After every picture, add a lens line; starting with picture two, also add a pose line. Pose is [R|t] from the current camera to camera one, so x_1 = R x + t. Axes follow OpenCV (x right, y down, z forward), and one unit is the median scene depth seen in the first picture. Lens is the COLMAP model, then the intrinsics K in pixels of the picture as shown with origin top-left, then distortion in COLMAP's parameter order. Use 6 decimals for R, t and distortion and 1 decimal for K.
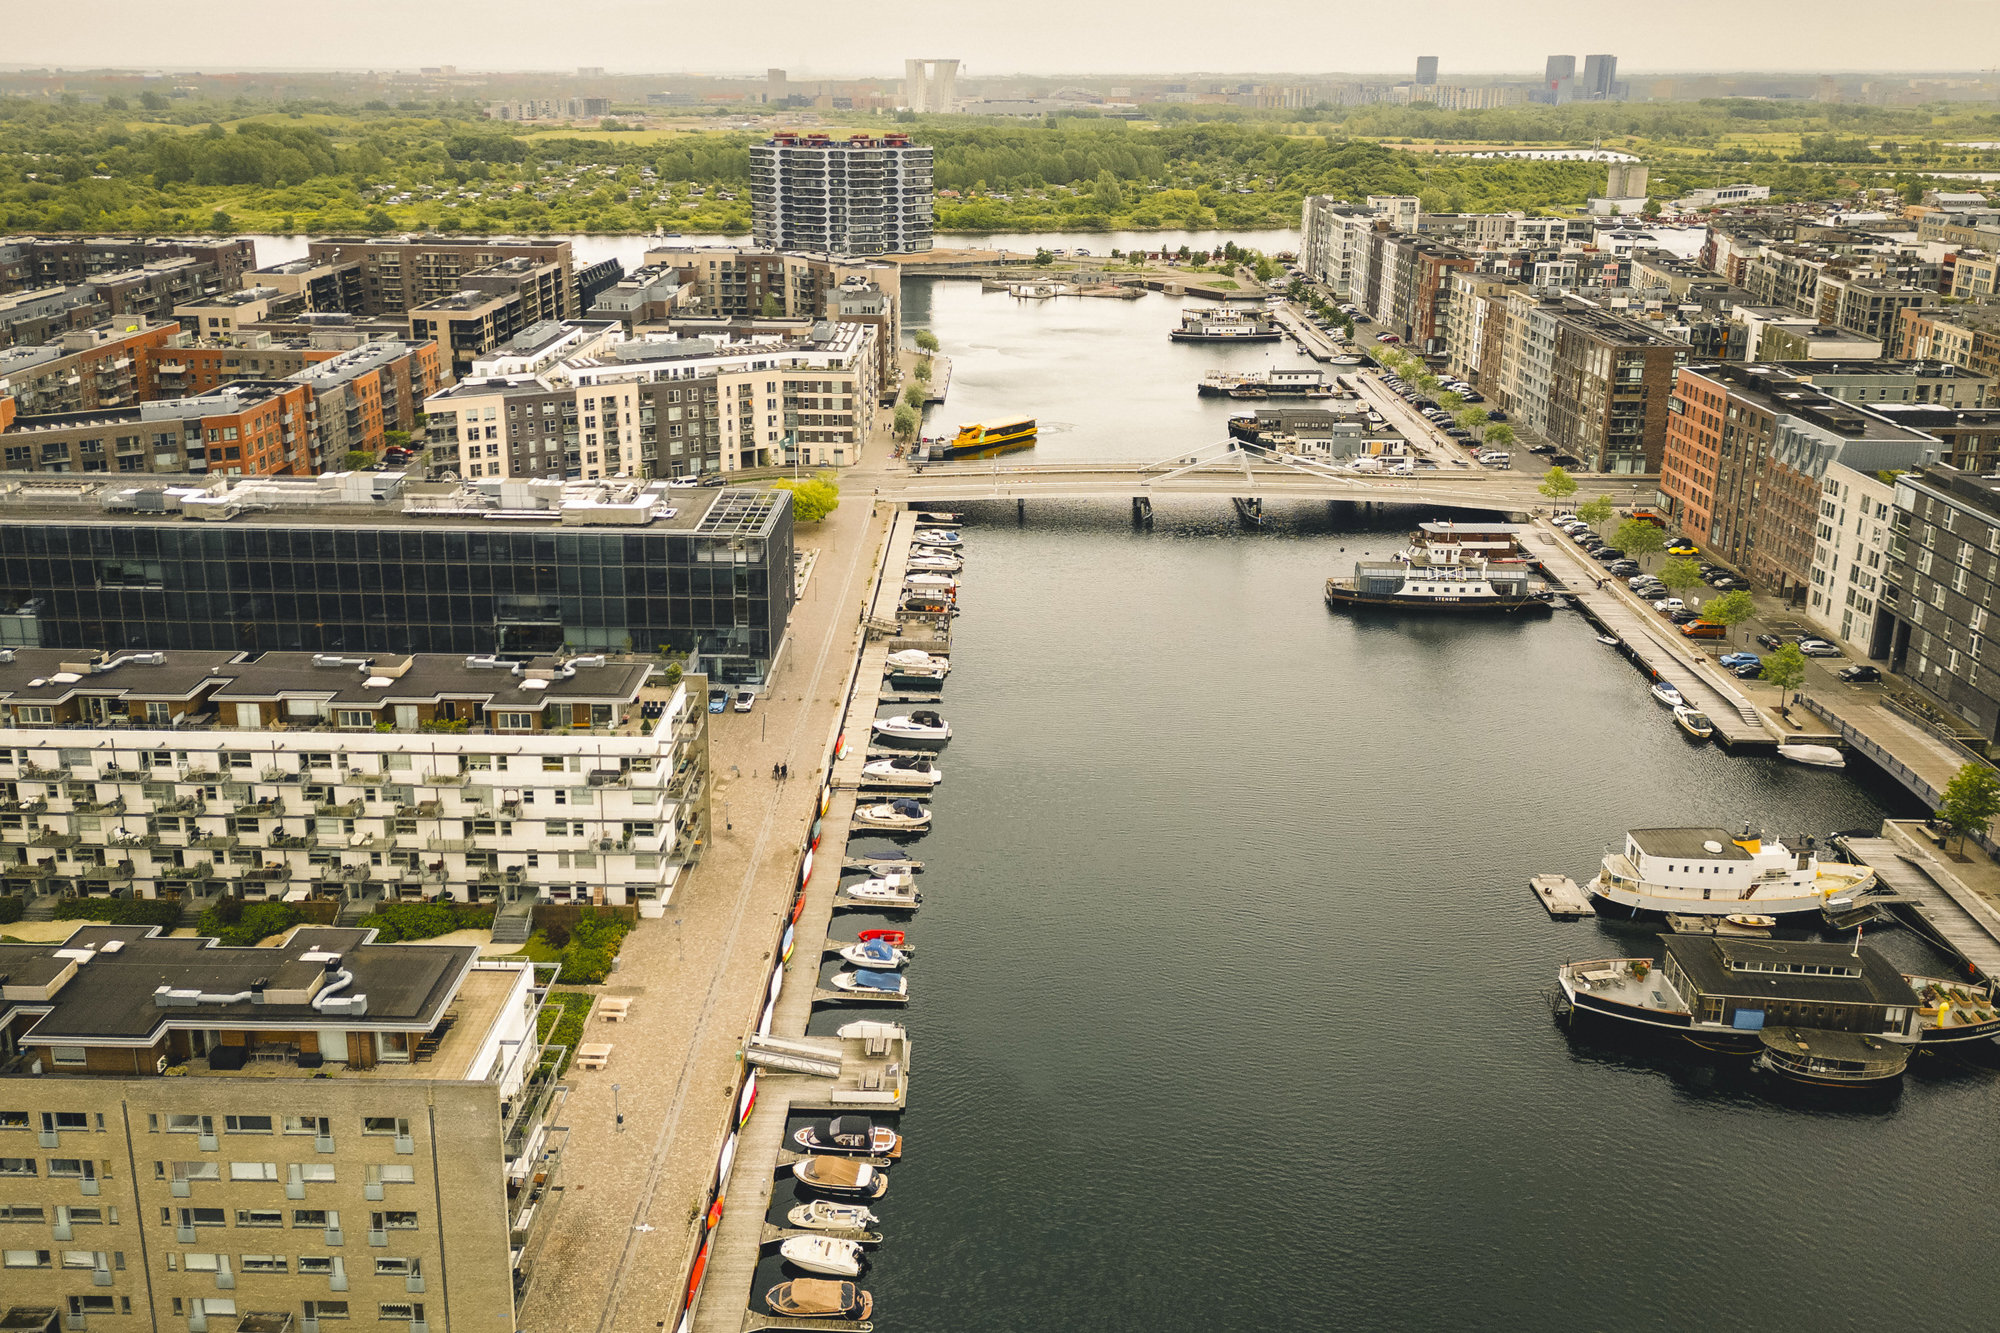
lens RADIAL K [[1516.5, 0, 923.1], [0, 1516.5, 449.1], [0, 0, 1]] dist [0.106928, -0.123119]
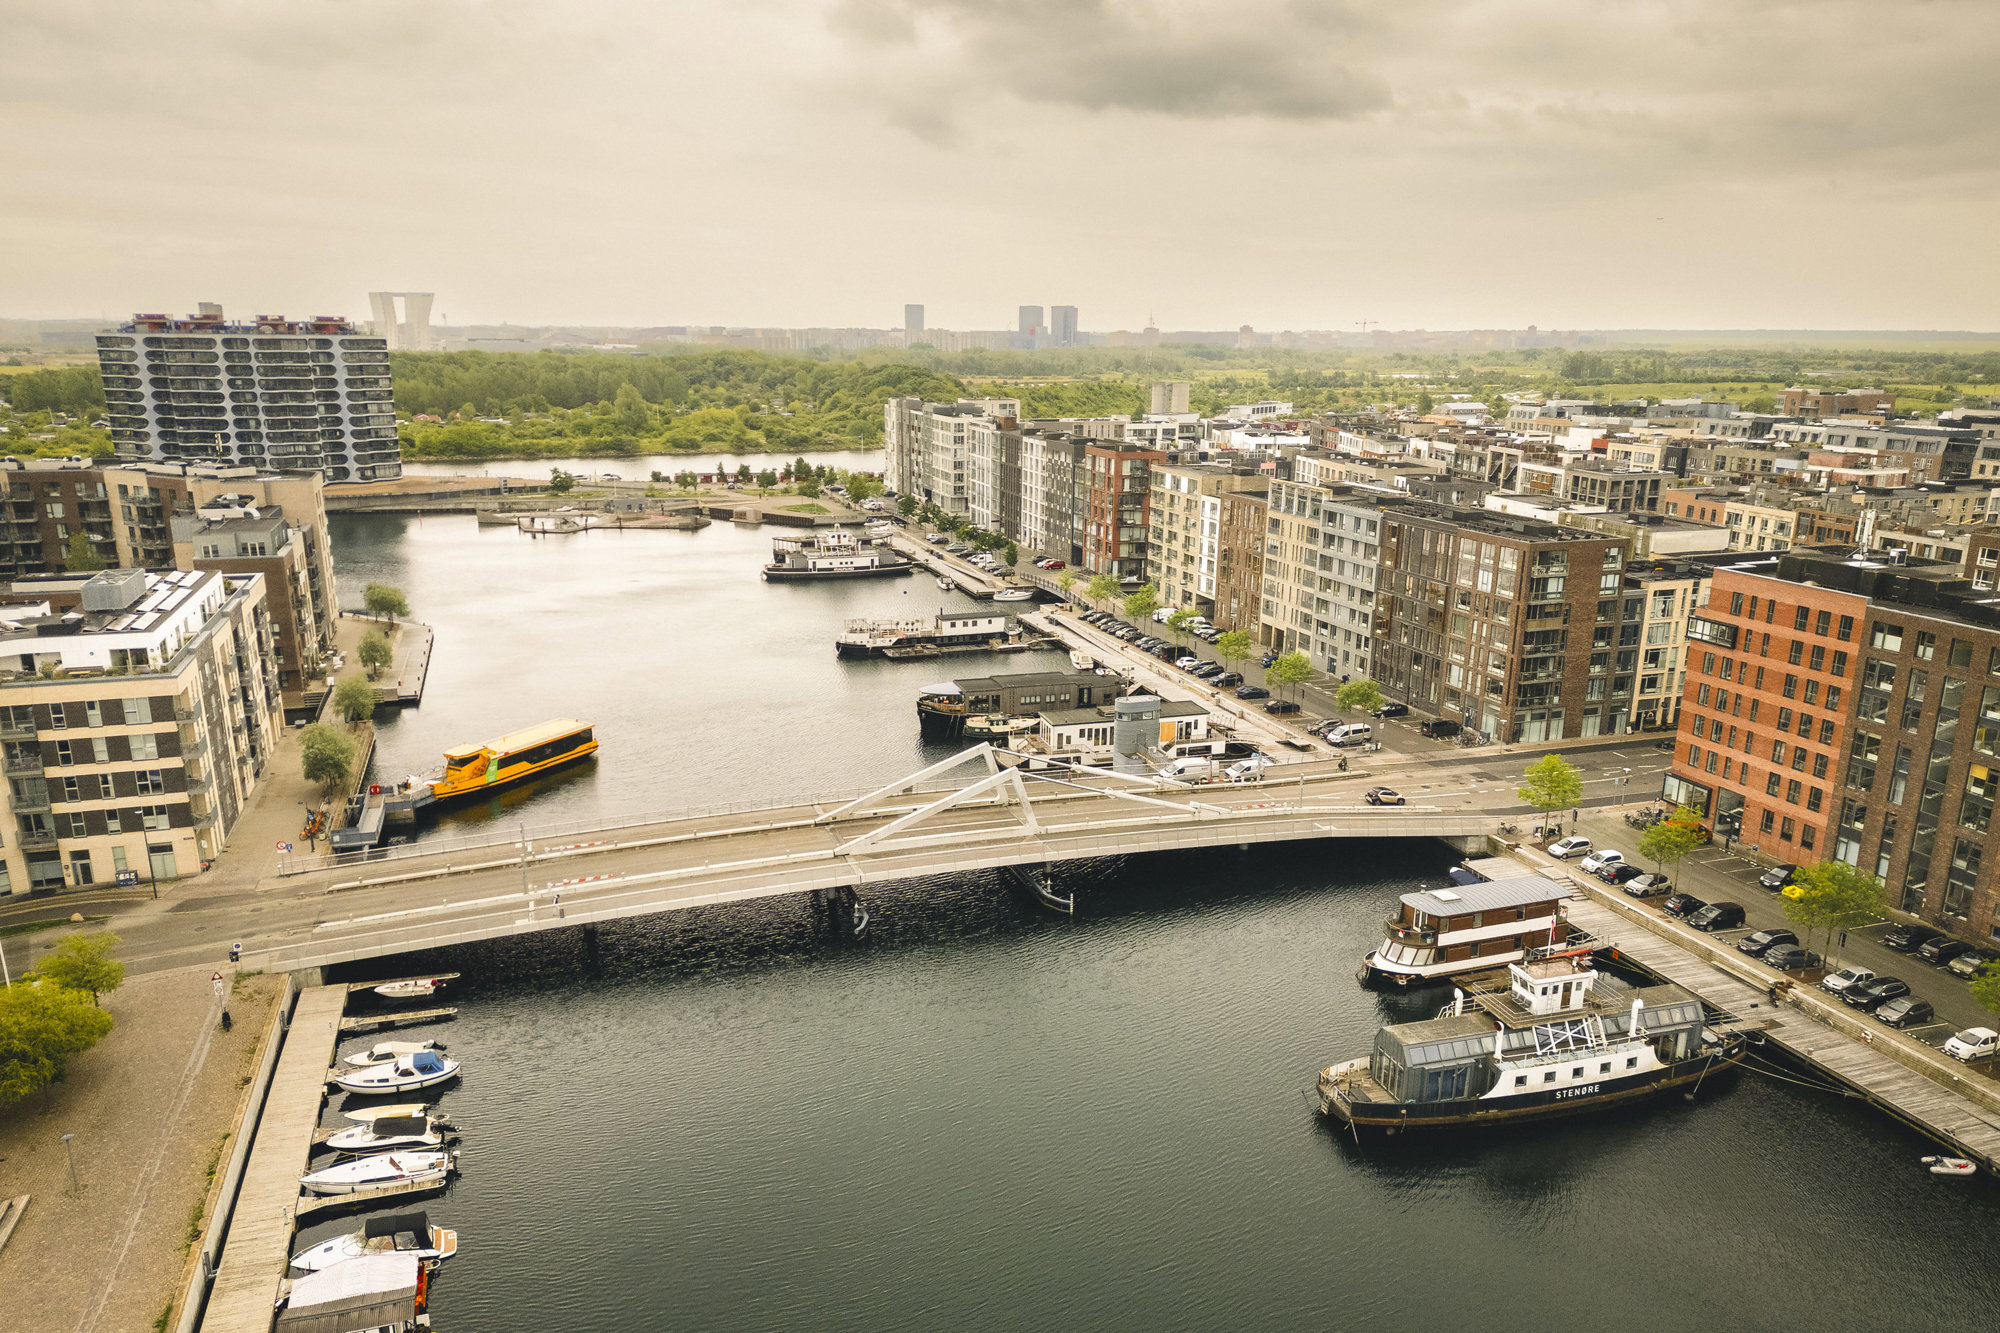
lens RADIAL K [[1419.4, 0, 994.7], [0, 1419.4, 734.0], [0, 0, 1]] dist [0.074881, -0.067181]
pose [[0.929409, -0.093329, 0.357056, 0.018452], [0.082284, 0.995545, 0.046038, -0.022604], [-0.359762, -0.013408, 0.932948, 0.348057]]
